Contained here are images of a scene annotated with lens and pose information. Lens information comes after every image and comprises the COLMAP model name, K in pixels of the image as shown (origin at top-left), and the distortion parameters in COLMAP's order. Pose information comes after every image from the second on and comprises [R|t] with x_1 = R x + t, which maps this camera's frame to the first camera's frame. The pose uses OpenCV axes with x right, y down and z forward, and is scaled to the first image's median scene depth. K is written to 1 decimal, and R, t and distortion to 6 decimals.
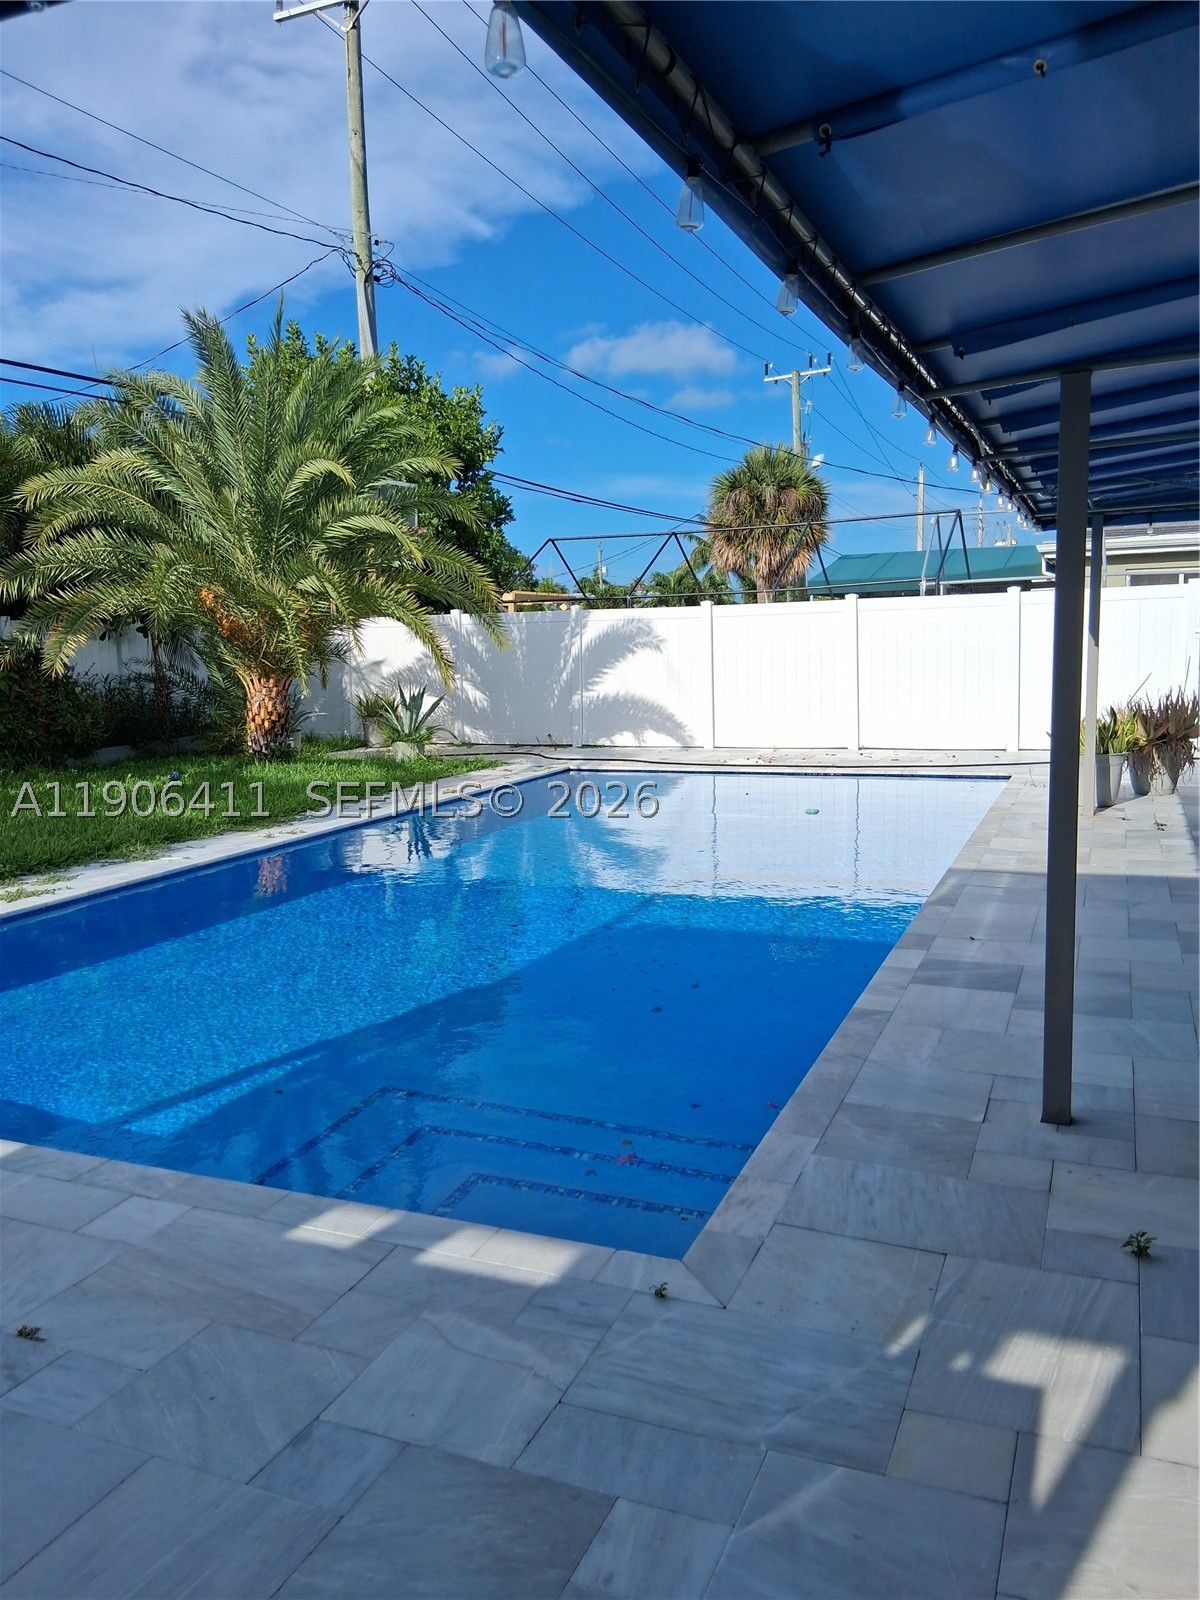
lens RADIAL K [[1203.7, 0, 594.9], [0, 1203.7, 801.1], [0, 0, 1]] dist [0.117794, -0.208036]
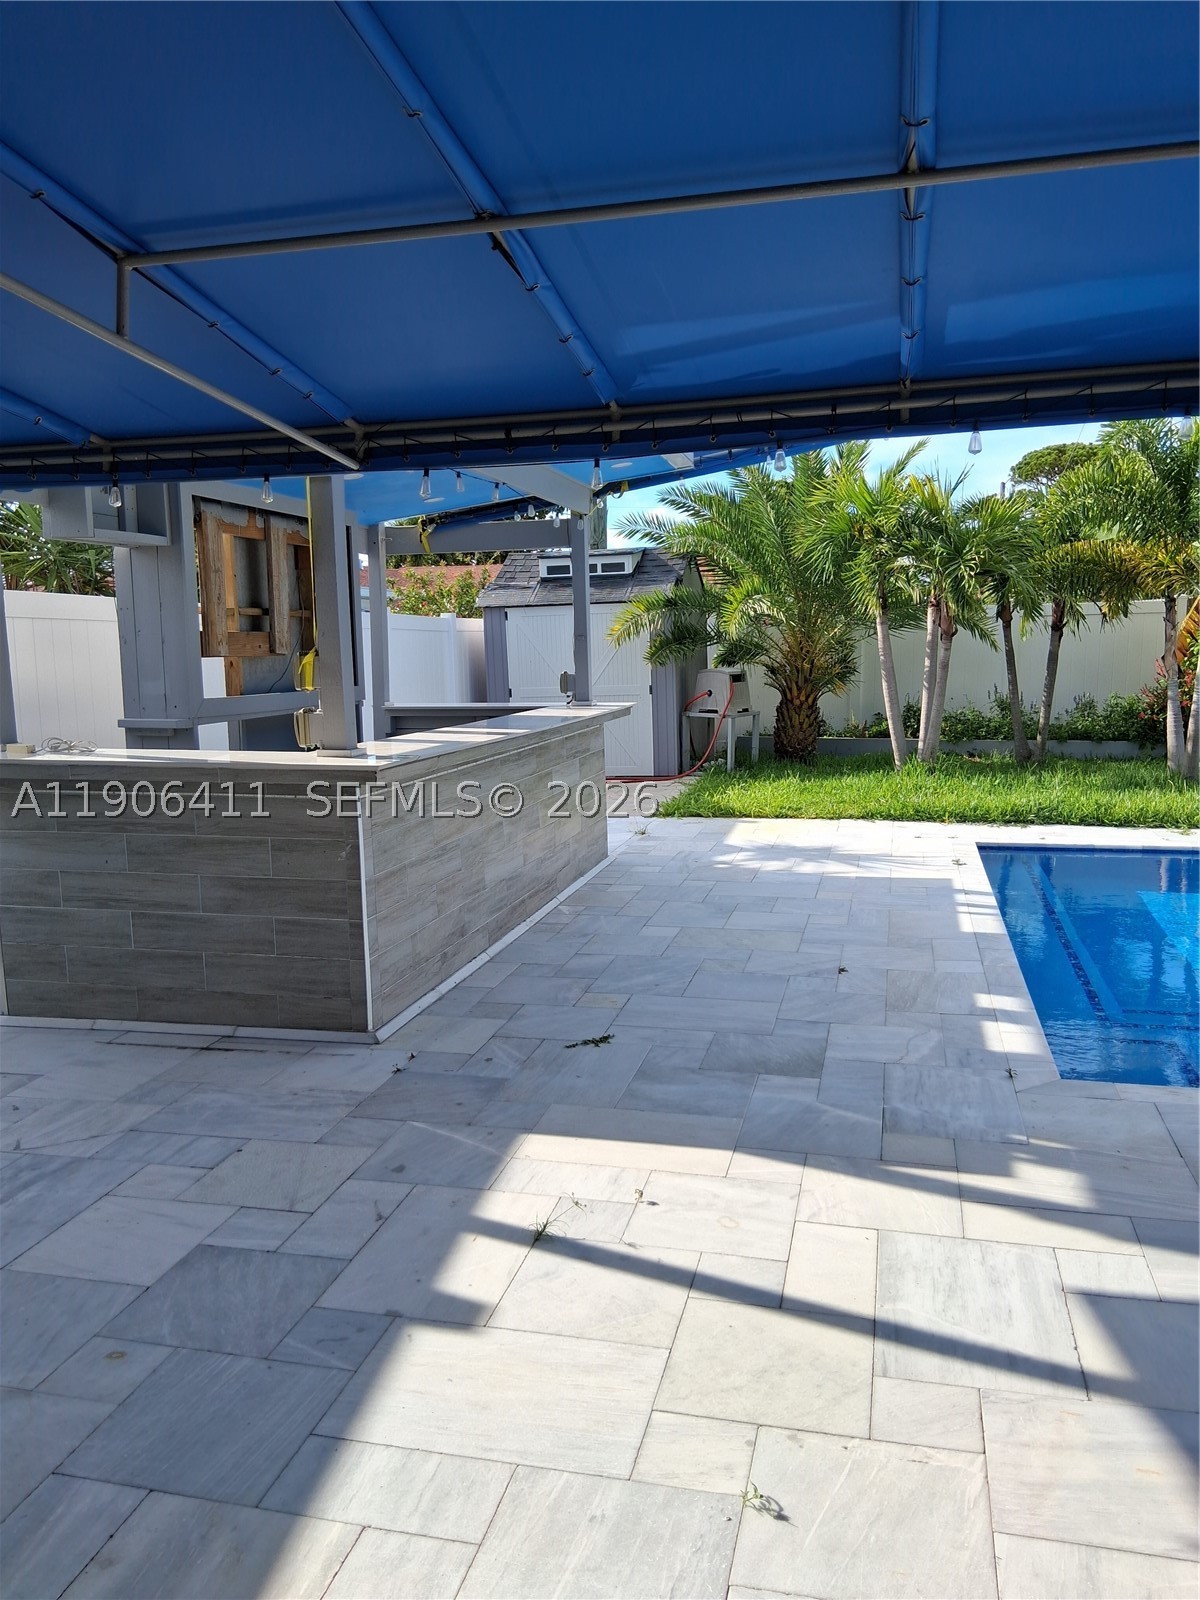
lens RADIAL K [[1203.7, 0, 594.9], [0, 1203.7, 801.1], [0, 0, 1]] dist [0.117794, -0.208036]
pose [[0.150303, 0.152069, -0.976875, 0.315455], [-0.115432, 0.984041, 0.135424, -0.017282], [0.981878, 0.092408, 0.165458, 0.046980]]
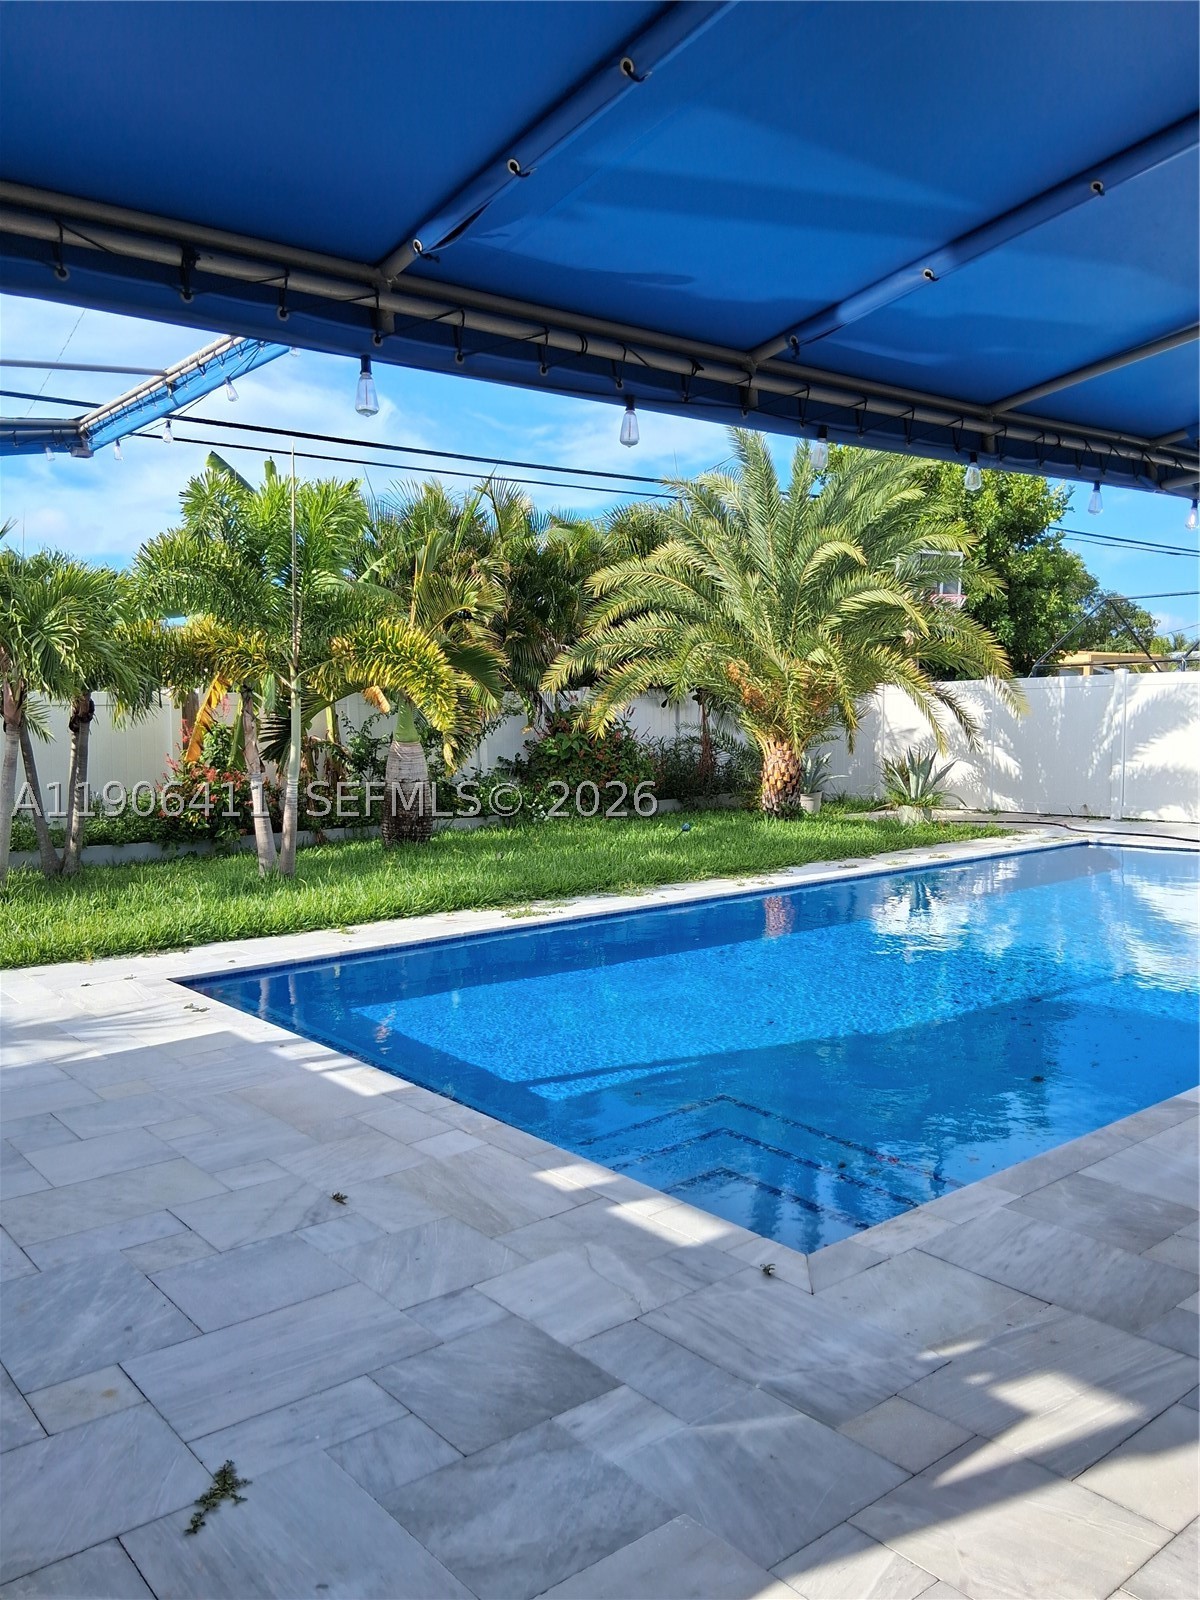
lens RADIAL K [[1203.7, 0, 594.9], [0, 1203.7, 801.1], [0, 0, 1]] dist [0.117794, -0.208036]
pose [[0.882317, 0.042374, -0.468744, 0.098976], [-0.066322, 0.997195, -0.034693, 0.000129], [0.465959, 0.061698, 0.882652, -0.033899]]
